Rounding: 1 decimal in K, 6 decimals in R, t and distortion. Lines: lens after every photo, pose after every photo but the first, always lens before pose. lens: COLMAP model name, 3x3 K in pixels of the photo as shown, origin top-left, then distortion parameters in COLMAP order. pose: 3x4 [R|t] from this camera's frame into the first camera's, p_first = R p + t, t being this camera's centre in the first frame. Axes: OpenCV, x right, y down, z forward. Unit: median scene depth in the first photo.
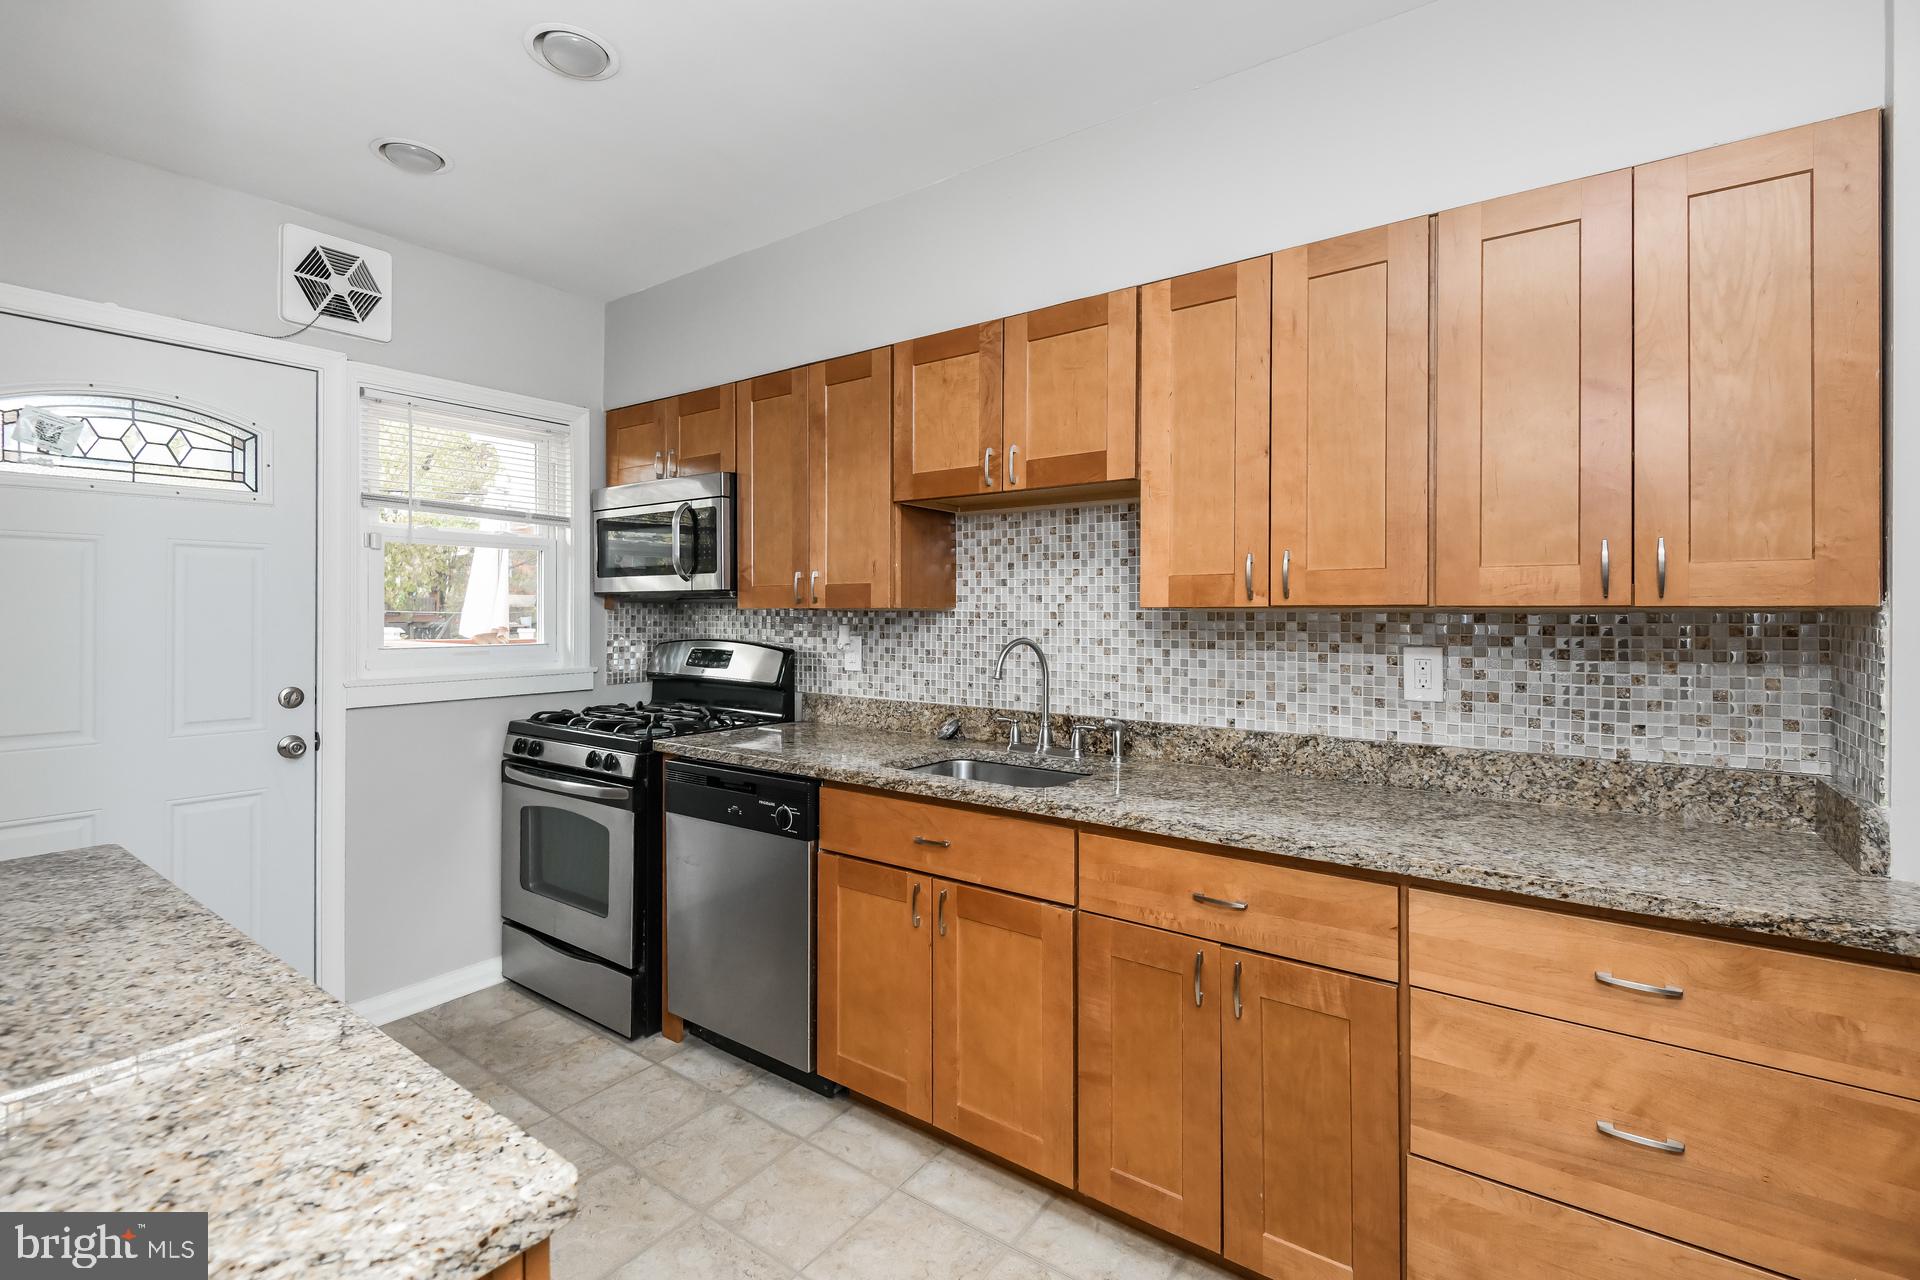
lens RADIAL K [[860.6, 0, 954.2], [0, 860.6, 610.2], [0, 0, 1]] dist [0.009824, -0.007880]
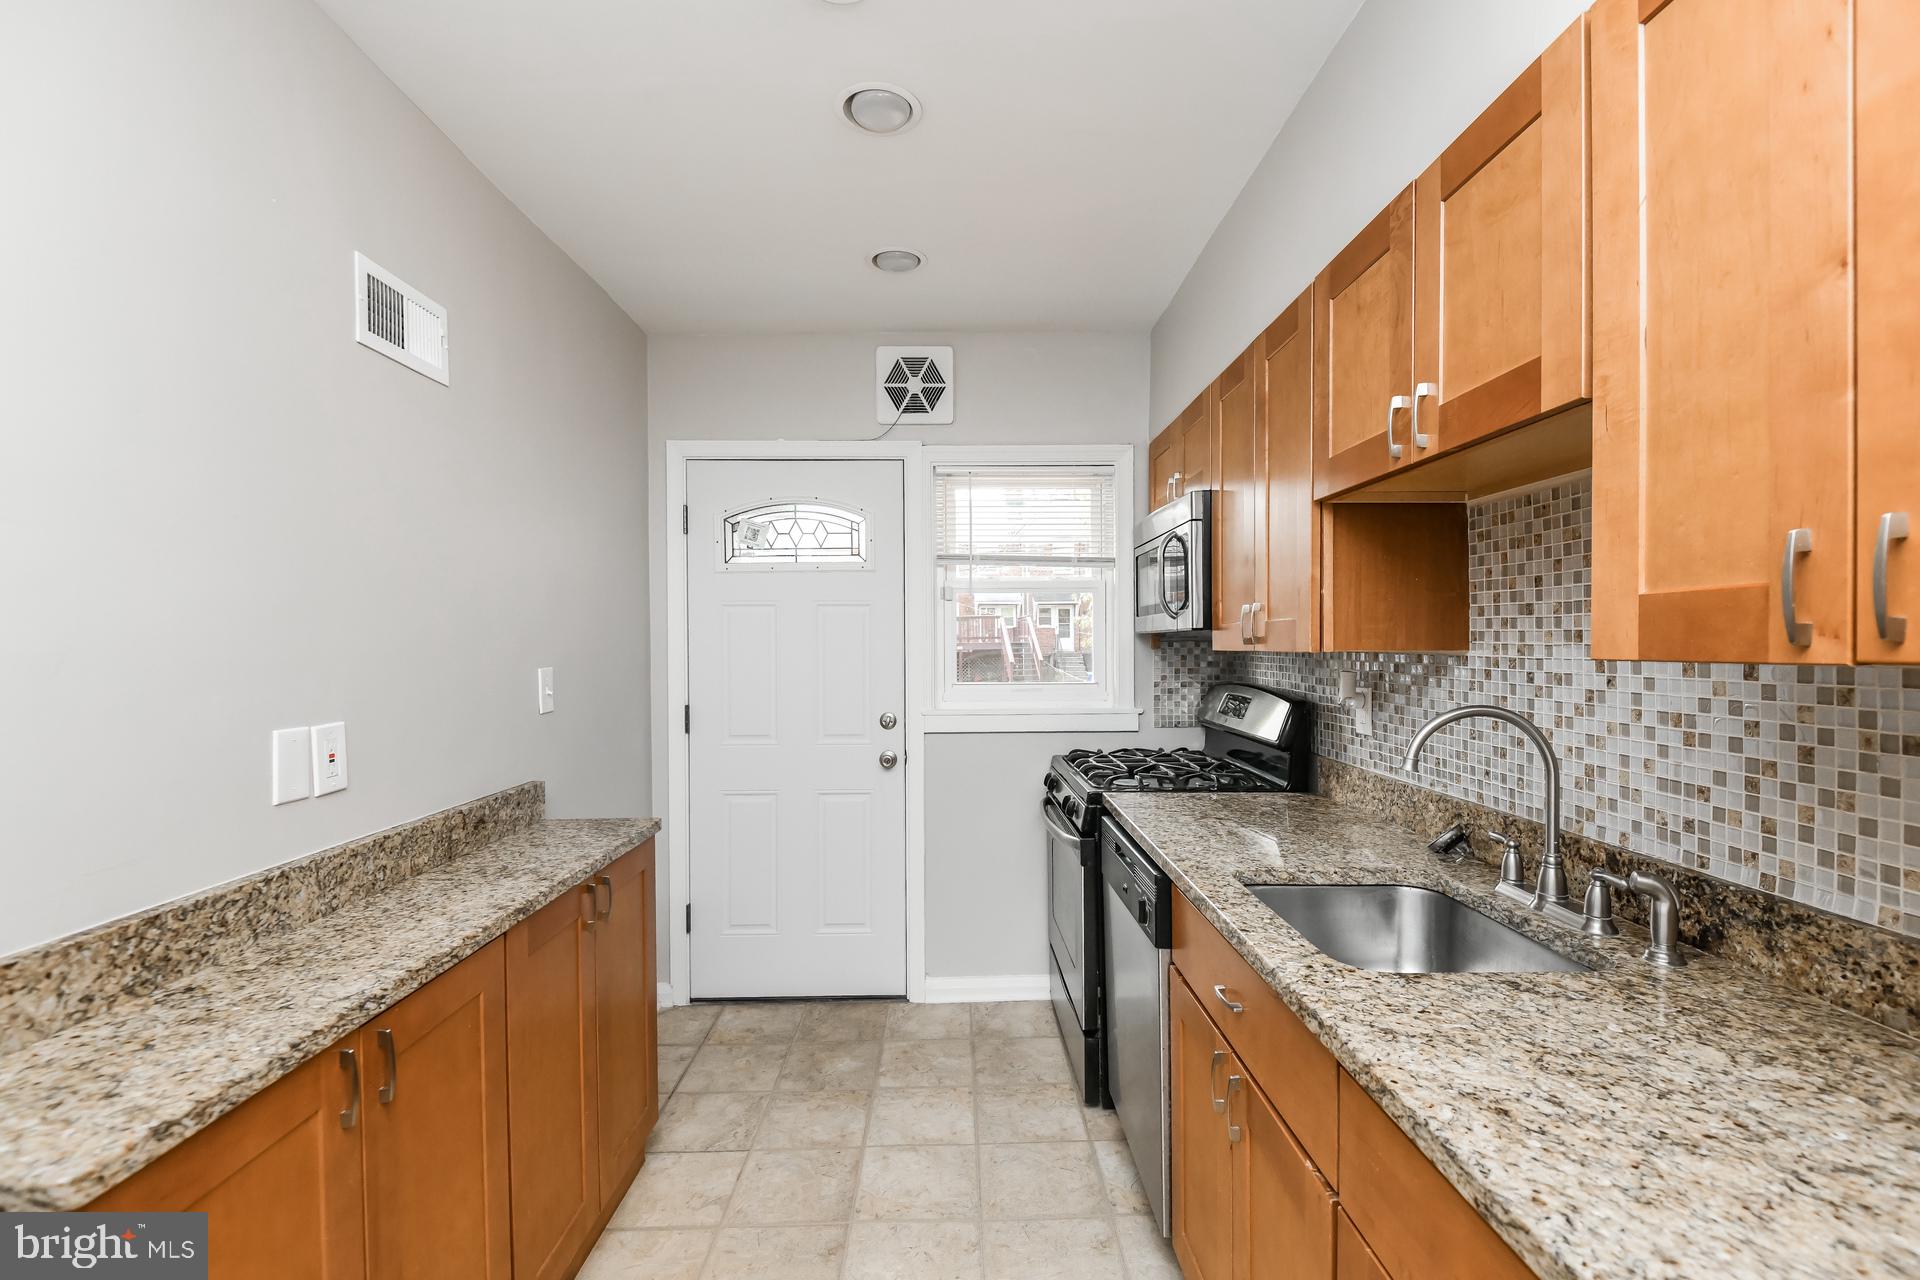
lens RADIAL K [[860.6, 0, 958.5], [0, 860.6, 650.9], [0, 0, 1]] dist [0.009824, -0.007880]
pose [[0.604491, 0.000946, -0.796611, 0.299881], [0.008819, 0.999930, 0.007879, -0.011629], [0.796563, -0.011788, 0.604441, 0.318622]]
